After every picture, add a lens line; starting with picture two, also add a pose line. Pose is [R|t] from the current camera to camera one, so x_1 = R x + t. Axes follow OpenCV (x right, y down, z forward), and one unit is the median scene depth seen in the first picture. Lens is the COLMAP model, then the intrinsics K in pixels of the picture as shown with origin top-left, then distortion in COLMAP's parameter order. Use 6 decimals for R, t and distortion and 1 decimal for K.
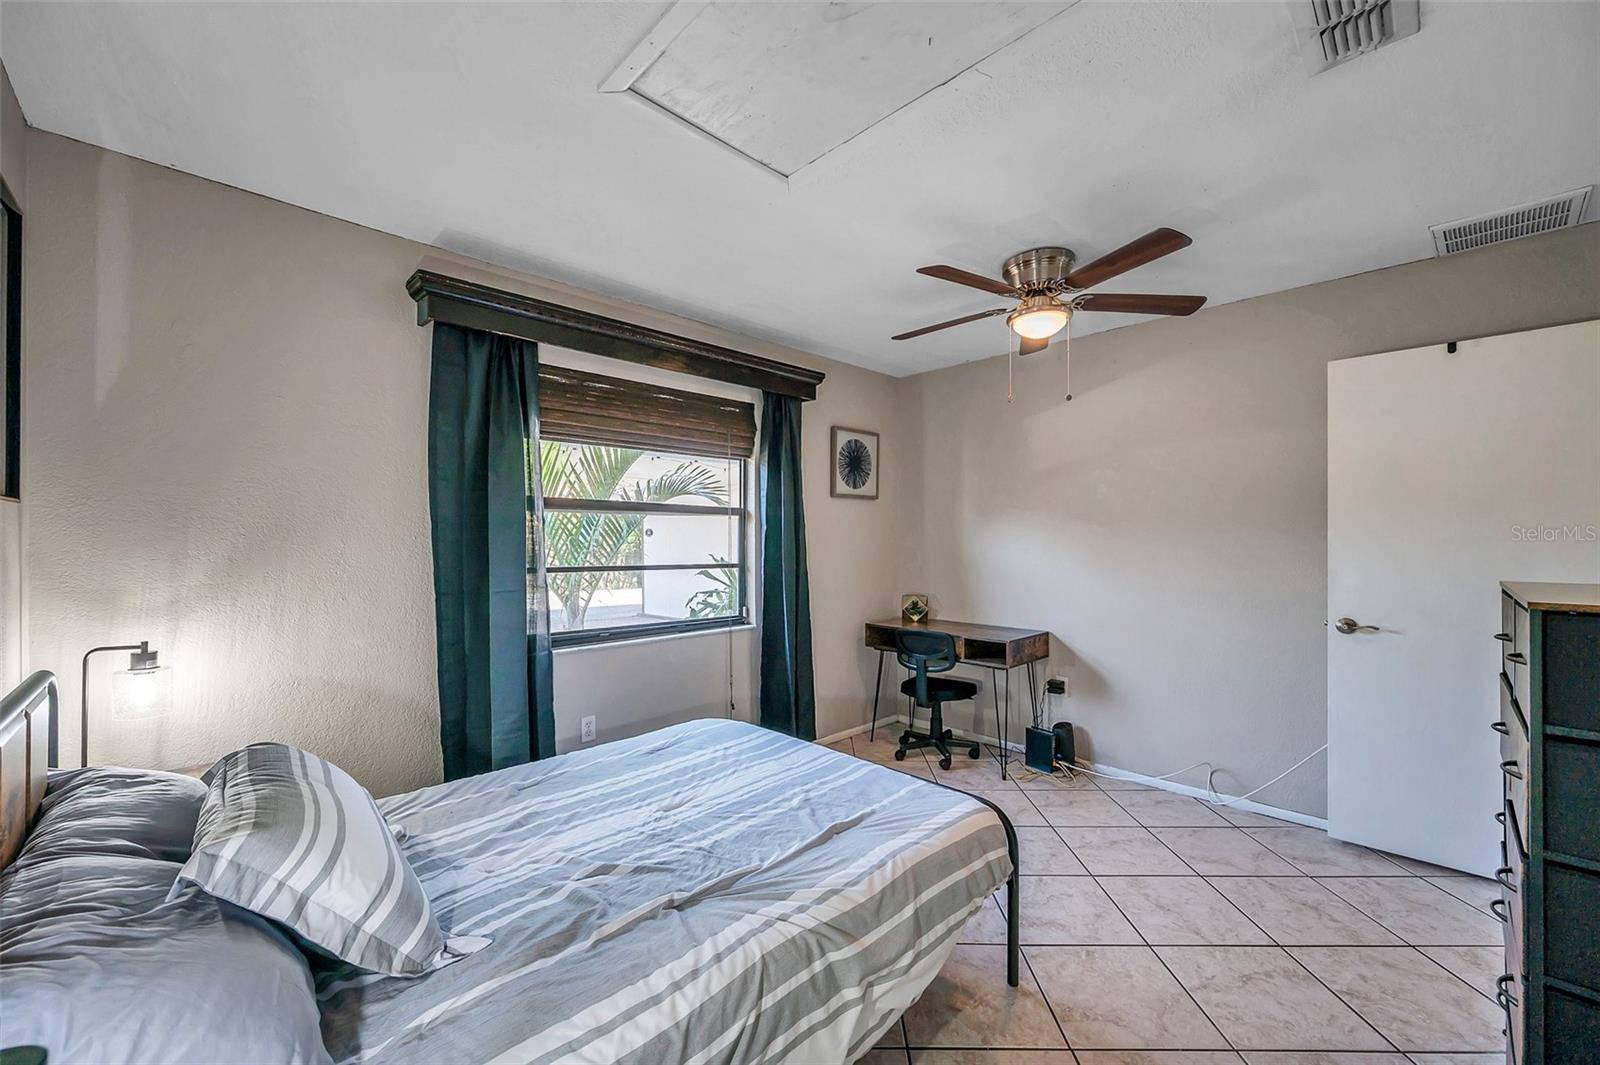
lens RADIAL K [[631.2, 0, 801.3], [0, 631.2, 537.0], [0, 0, 1]] dist [0.000052, 0.000234]
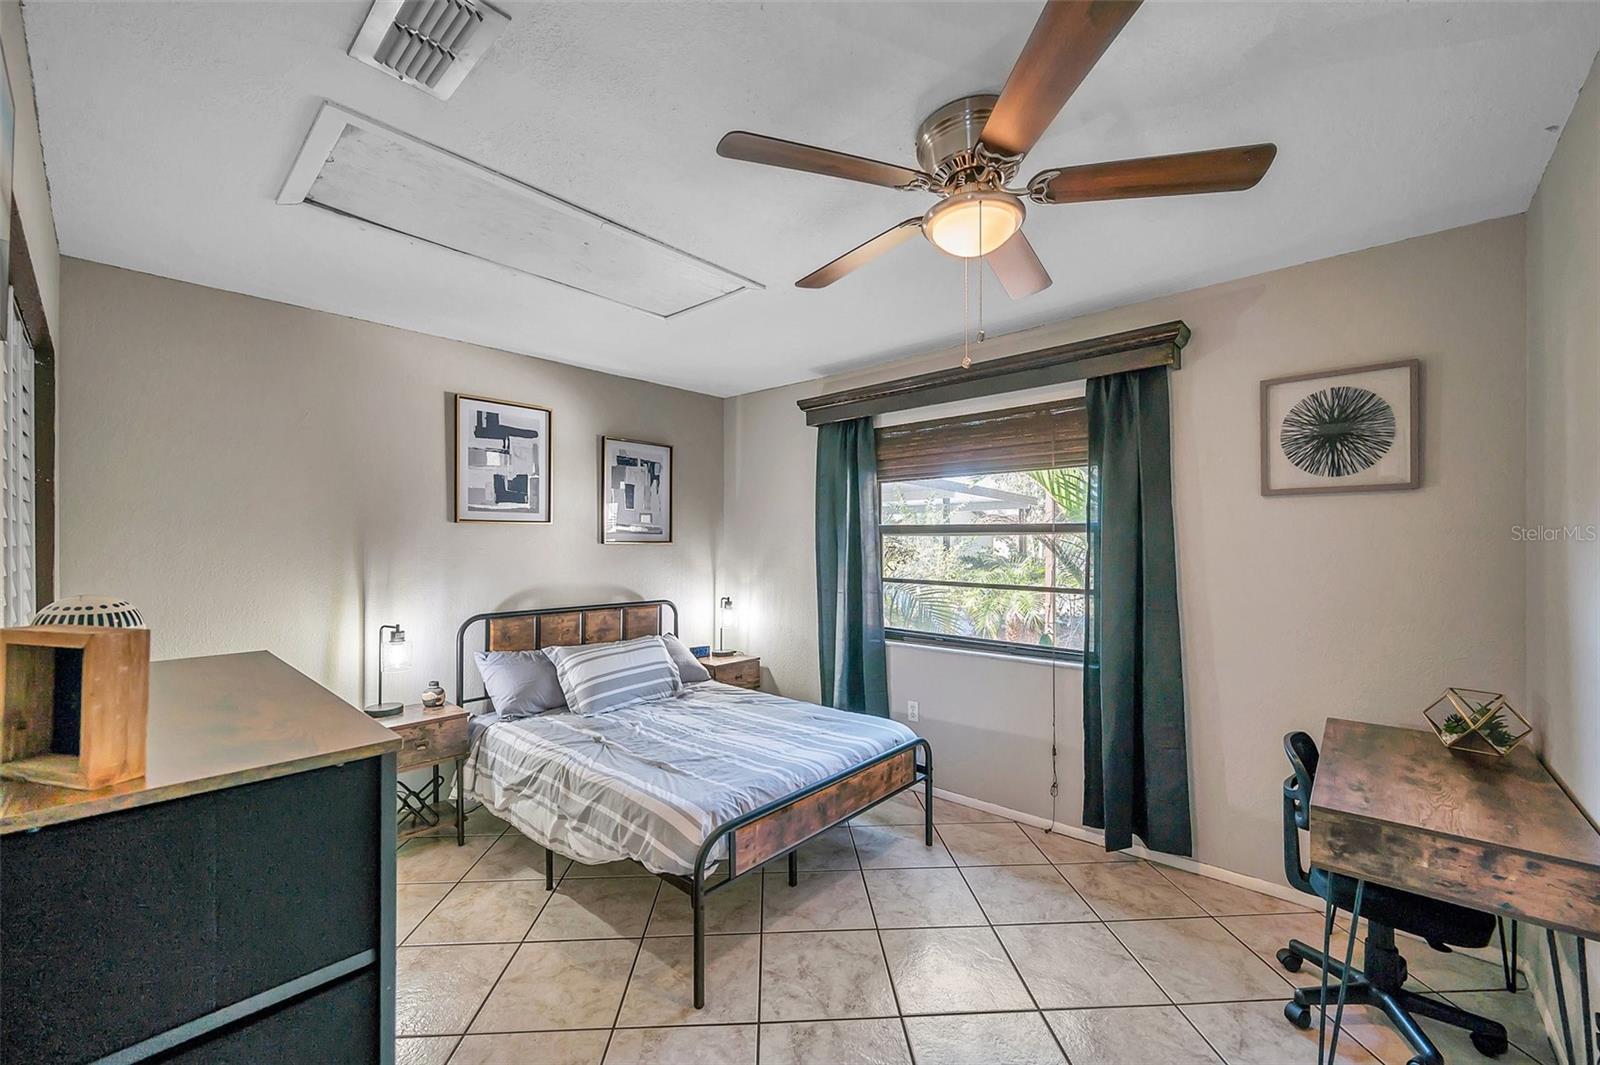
lens RADIAL K [[631.2, 0, 811.8], [0, 631.2, 540.2], [0, 0, 1]] dist [0.000052, 0.000234]
pose [[0.072612, -0.003719, -0.997353, 0.921364], [0.004599, 0.999984, -0.003394, -0.029405], [0.997350, -0.004340, 0.072627, 0.745661]]
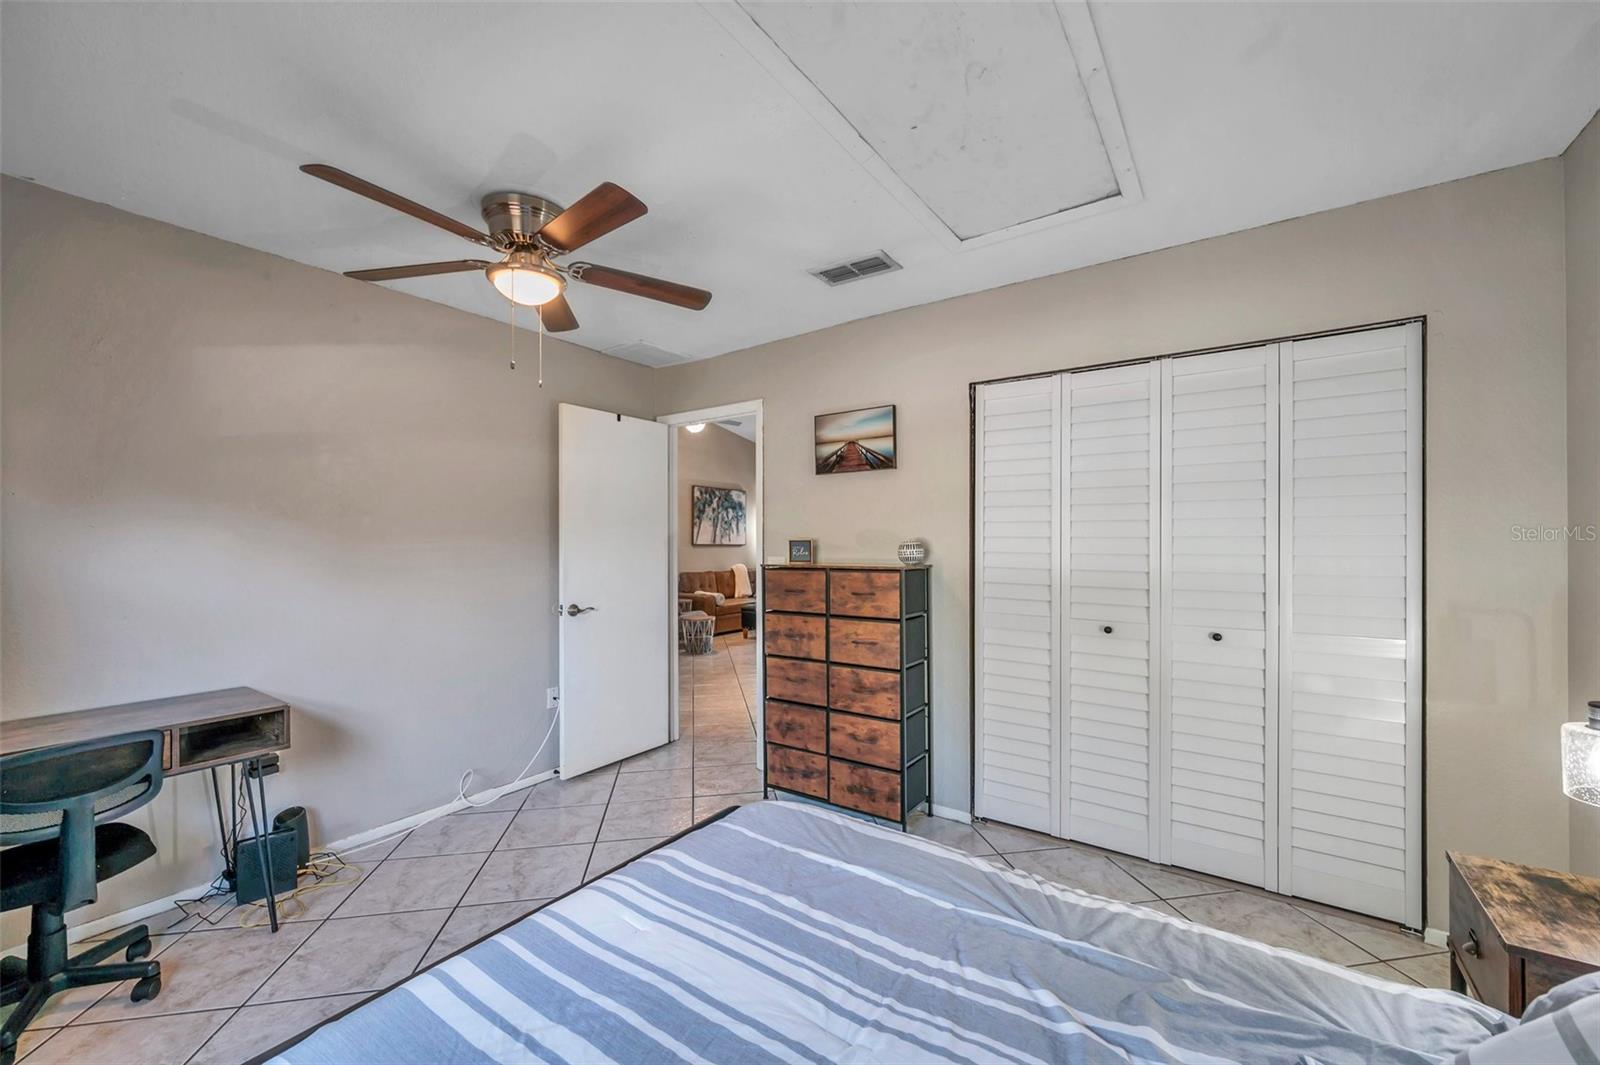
lens RADIAL K [[631.2, 0, 803.3], [0, 631.2, 537.8], [0, 0, 1]] dist [0.000052, 0.000234]
pose [[-0.186639, 0.009295, 0.982385, -0.480468], [0.003943, 0.999954, -0.008713, 0.004553], [-0.982421, 0.002247, -0.186668, 0.741964]]
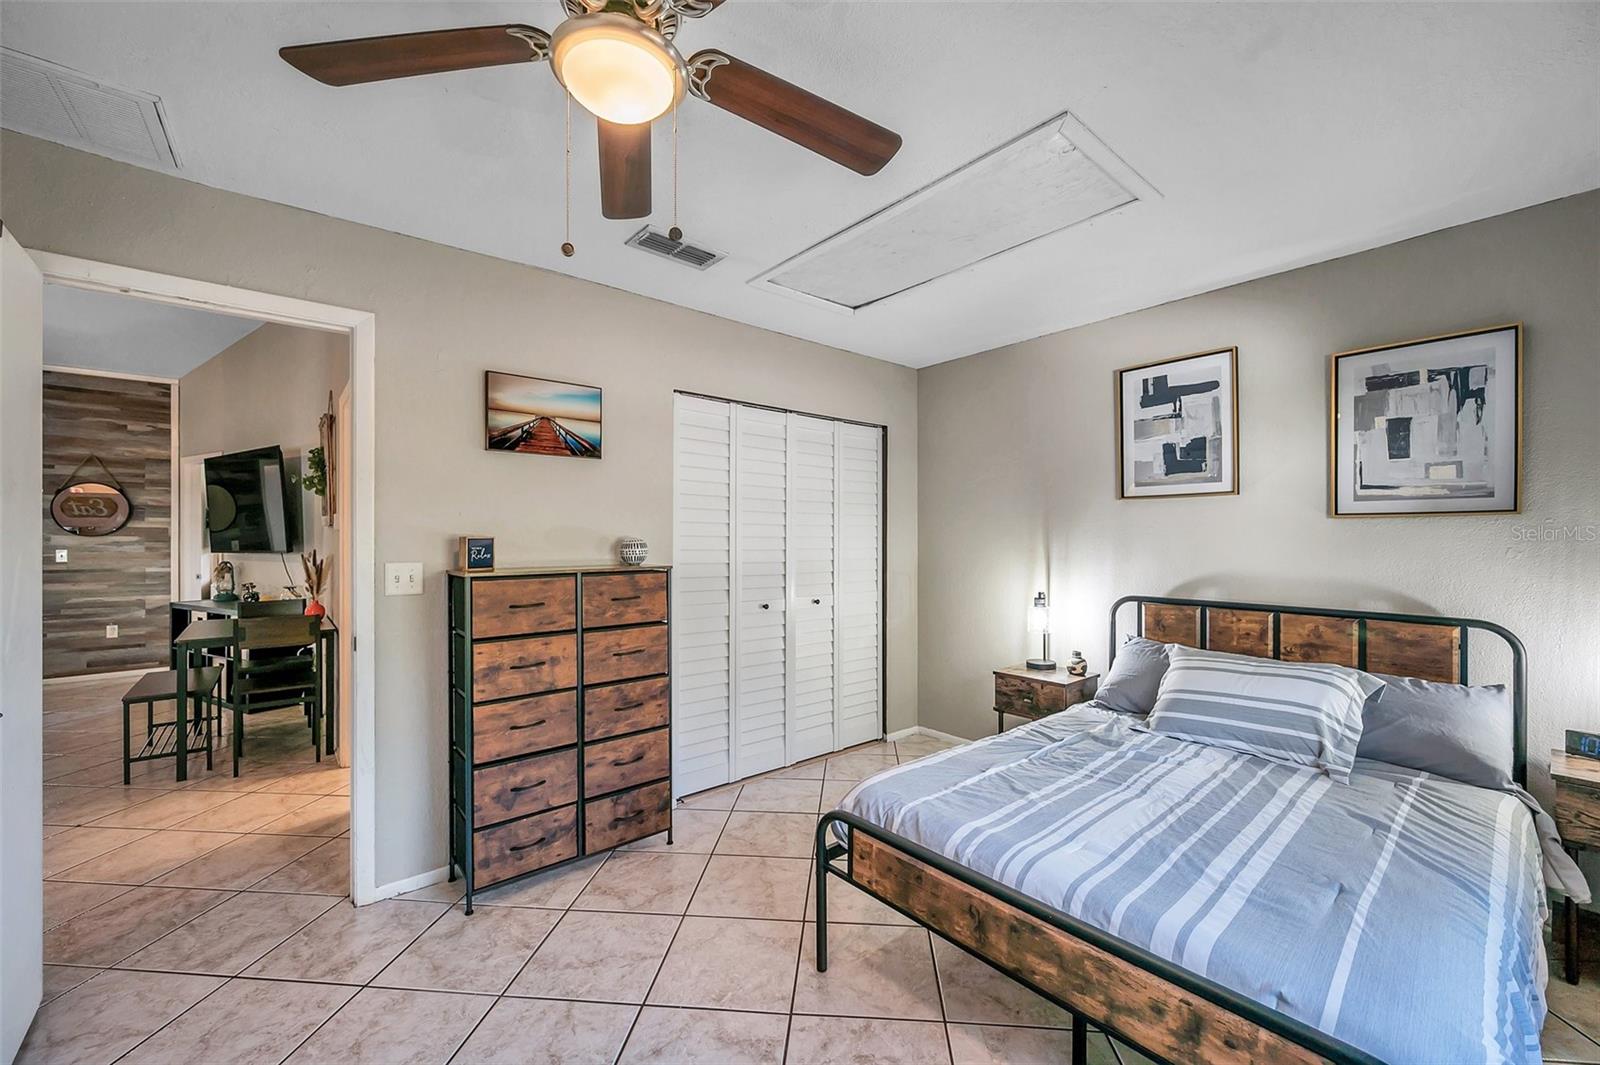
lens RADIAL K [[631.2, 0, 810.5], [0, 631.2, 535.9], [0, 0, 1]] dist [0.000052, 0.000234]
pose [[-0.997908, 0.002202, 0.064619, 0.195419], [0.001961, 0.999991, -0.003799, 0.000050], [-0.064627, -0.003664, -0.997903, 1.364076]]
